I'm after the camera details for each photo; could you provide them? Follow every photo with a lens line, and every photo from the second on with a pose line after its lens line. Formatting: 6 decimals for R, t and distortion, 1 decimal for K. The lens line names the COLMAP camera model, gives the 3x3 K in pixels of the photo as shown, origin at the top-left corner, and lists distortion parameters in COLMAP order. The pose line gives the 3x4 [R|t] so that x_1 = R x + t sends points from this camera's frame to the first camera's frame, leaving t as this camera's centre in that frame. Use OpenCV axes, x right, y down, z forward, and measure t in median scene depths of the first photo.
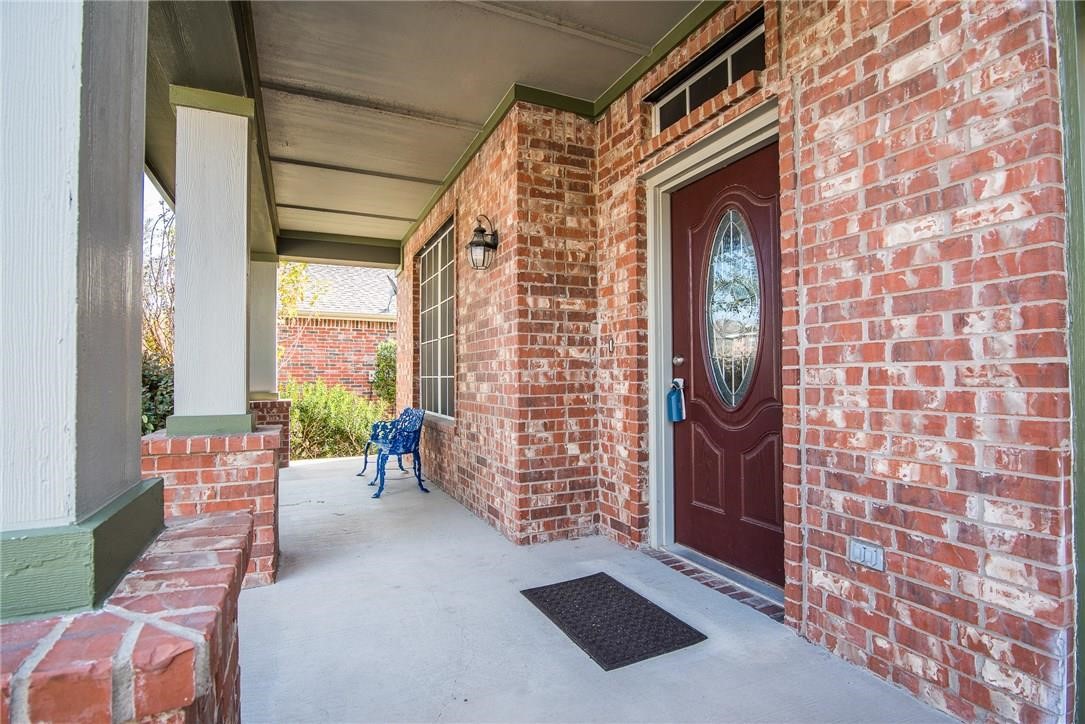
lens RADIAL K [[533.0, 0, 538.0], [0, 533.0, 363.1], [0, 0, 1]] dist [-0.018421, -0.001382]
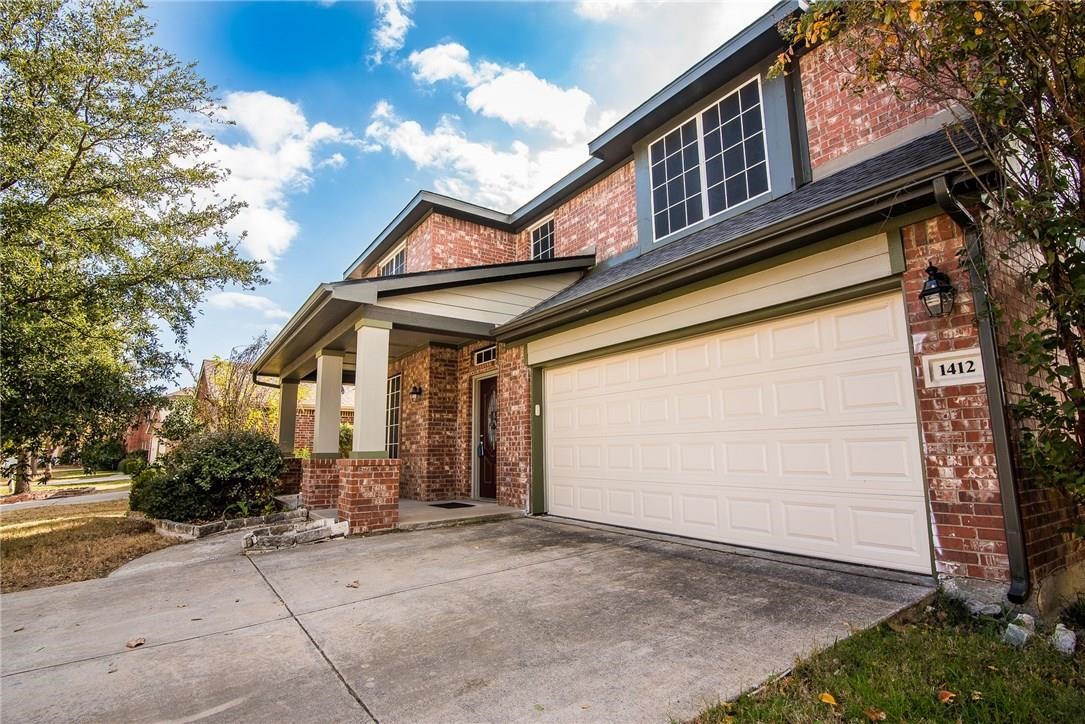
lens RADIAL K [[533.0, 0, 538.0], [0, 533.0, 363.1], [0, 0, 1]] dist [-0.018421, -0.001382]
pose [[0.984381, 0.026001, 0.174123, 0.036796], [-0.000106, 0.989121, -0.147102, 0.029601], [-0.176054, 0.144786, 0.973674, -1.962775]]
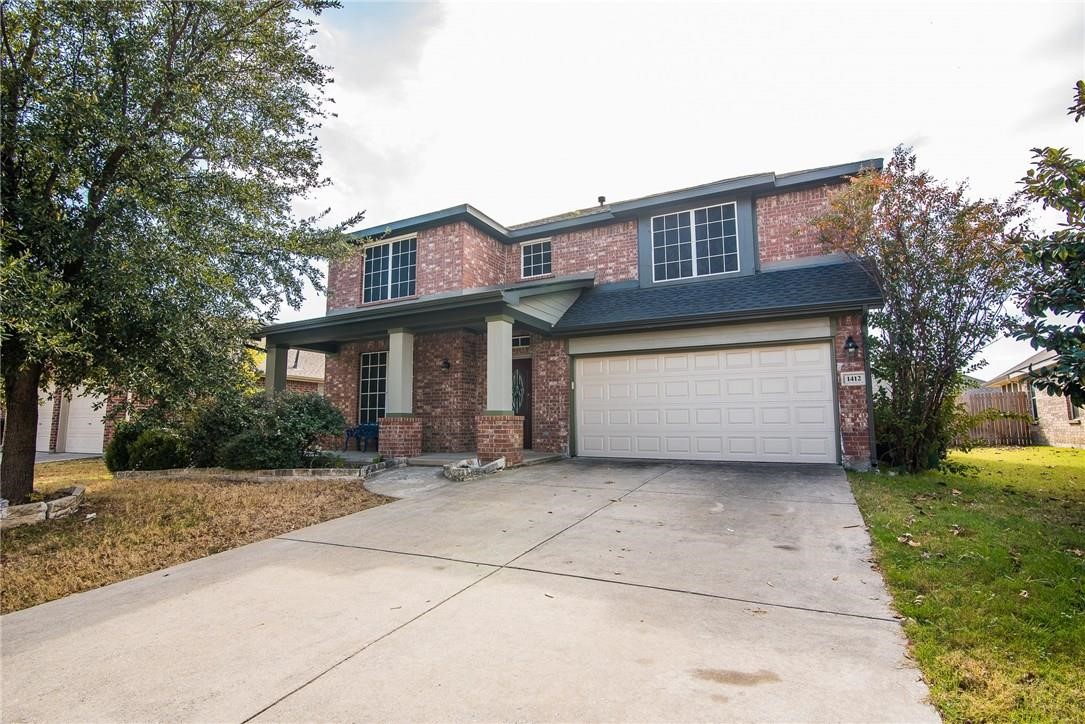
lens RADIAL K [[533.0, 0, 538.0], [0, 533.0, 363.1], [0, 0, 1]] dist [-0.018421, -0.001382]
pose [[0.788578, 0.076335, 0.610178, -1.866865], [-0.014253, 0.994268, -0.105965, 0.111924], [-0.614769, 0.074865, 0.785146, -2.196191]]
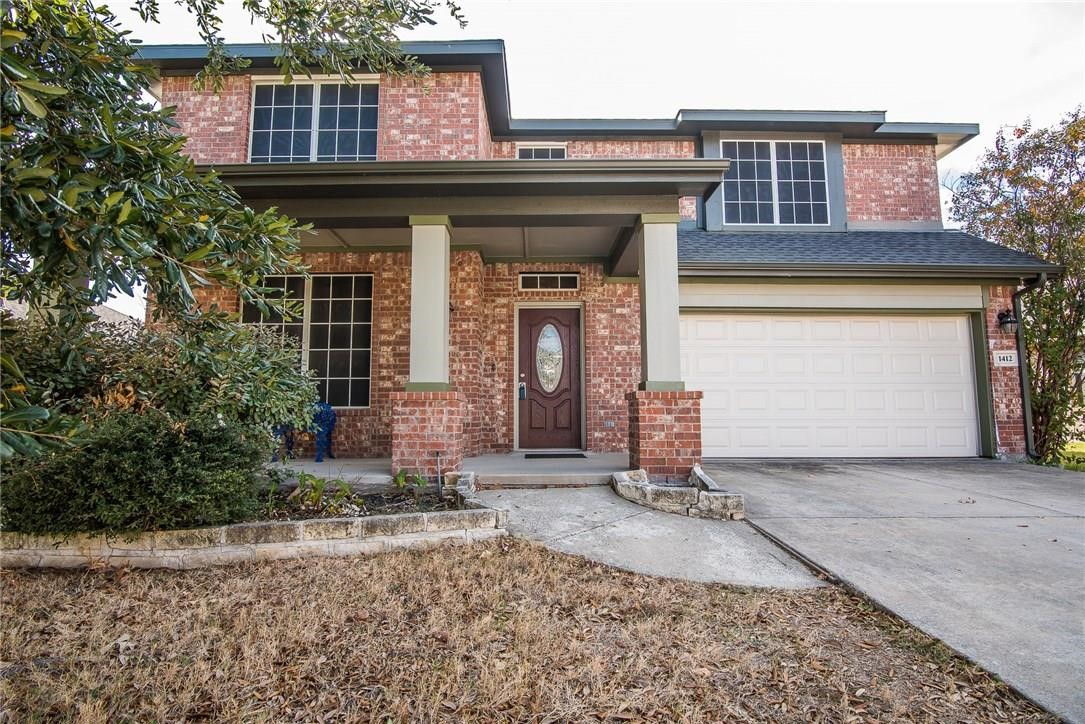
lens RADIAL K [[533.0, 0, 538.0], [0, 533.0, 363.1], [0, 0, 1]] dist [-0.018421, -0.001382]
pose [[0.406459, 0.100372, 0.908139, -1.890802], [-0.020552, 0.994700, -0.100741, 0.178646], [-0.913438, 0.022283, 0.406368, -0.097815]]
